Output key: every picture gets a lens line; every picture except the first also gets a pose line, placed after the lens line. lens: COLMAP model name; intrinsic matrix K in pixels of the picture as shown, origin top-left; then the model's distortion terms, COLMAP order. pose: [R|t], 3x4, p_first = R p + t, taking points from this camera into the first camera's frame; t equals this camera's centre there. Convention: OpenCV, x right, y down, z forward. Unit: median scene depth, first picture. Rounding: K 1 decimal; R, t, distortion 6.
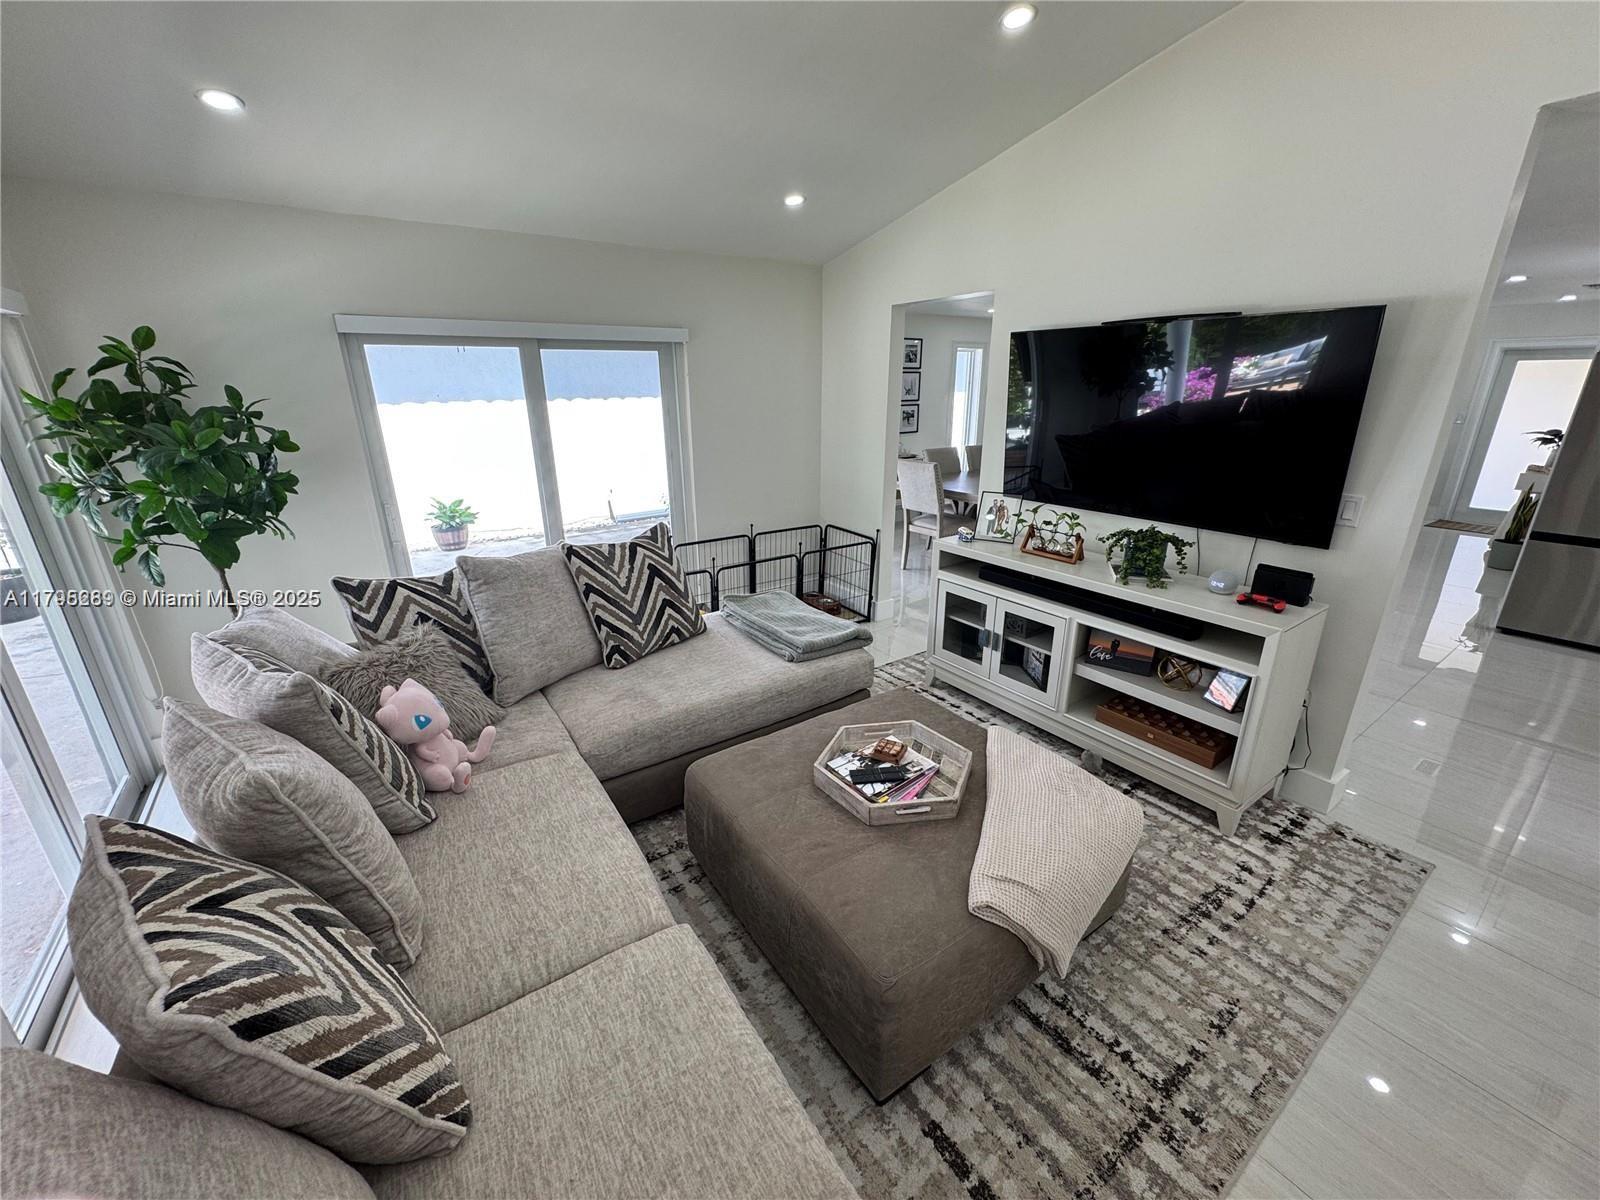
lens RADIAL K [[637.6, 0, 800.1], [0, 637.6, 596.6], [0, 0, 1]] dist [-0.001958, 0.000064]
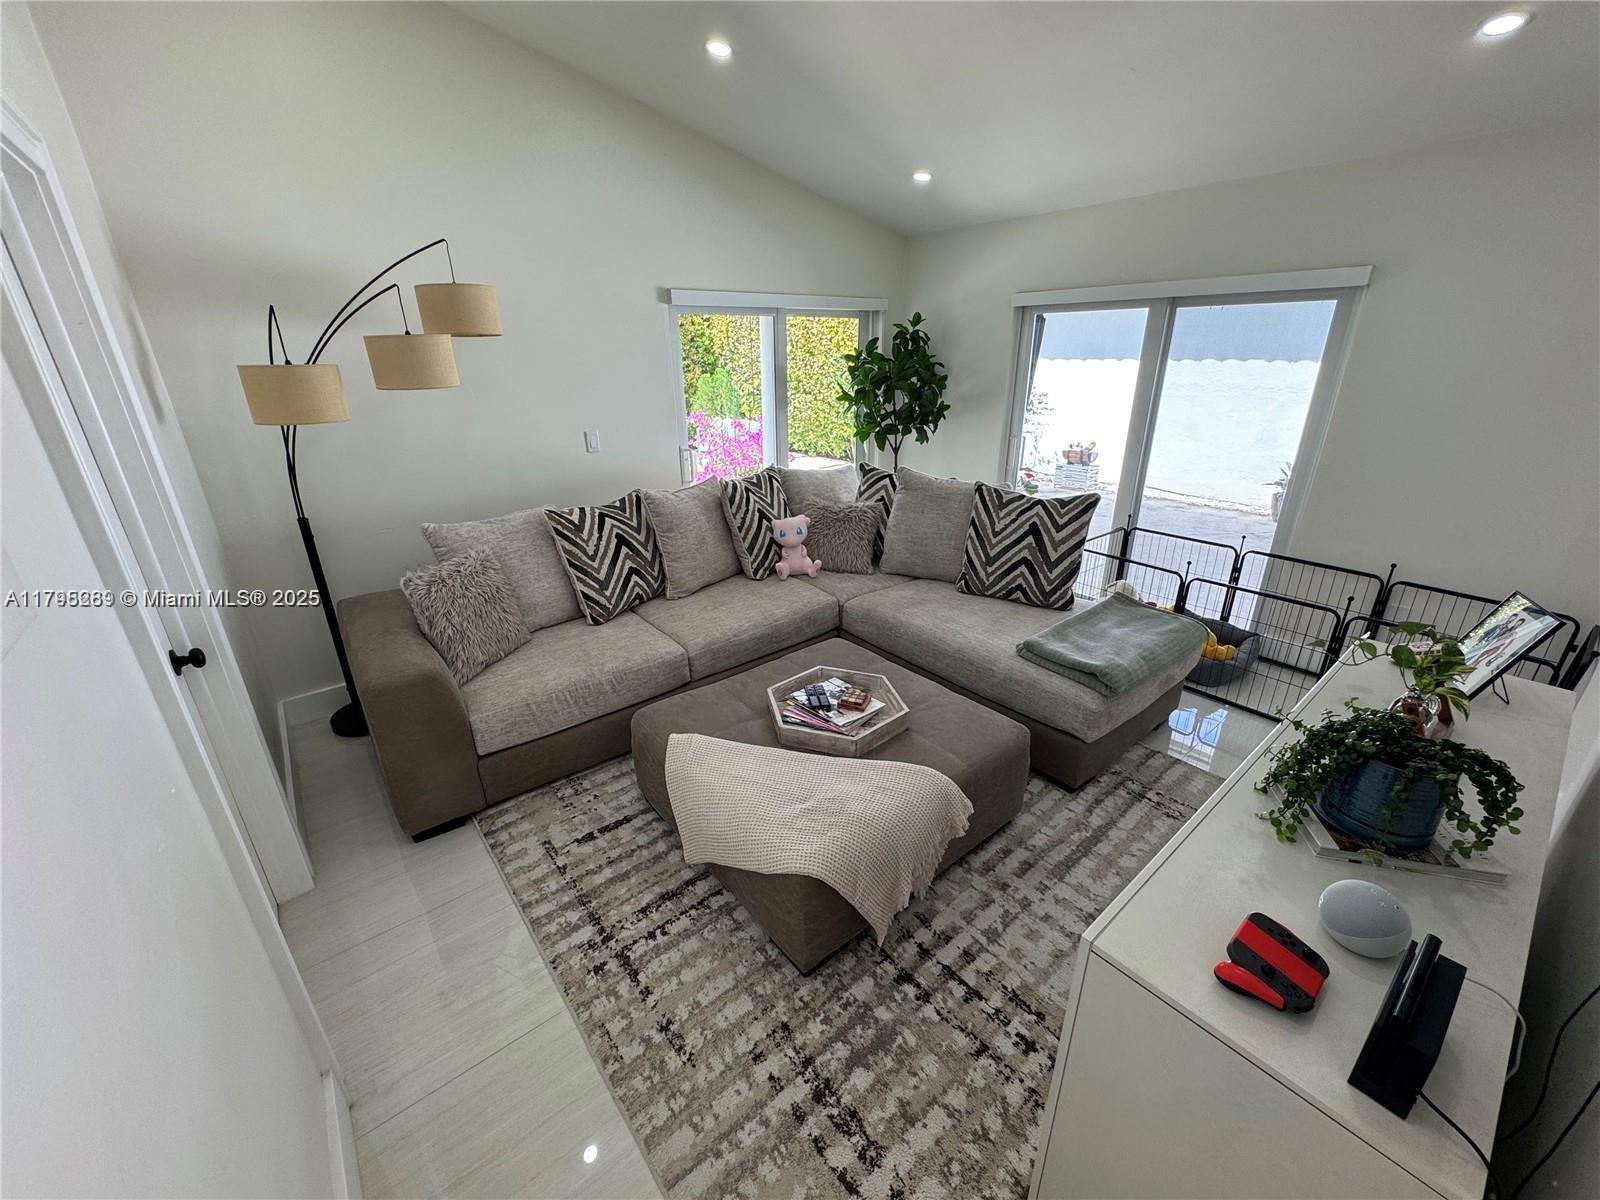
lens RADIAL K [[637.6, 0, 797.9], [0, 637.6, 600.7], [0, 0, 1]] dist [-0.001958, 0.000064]
pose [[0.071567, 0.374267, -0.924555, 1.354153], [-0.306582, 0.890314, 0.336674, -0.306172], [0.949150, 0.259357, 0.178461, 0.858858]]
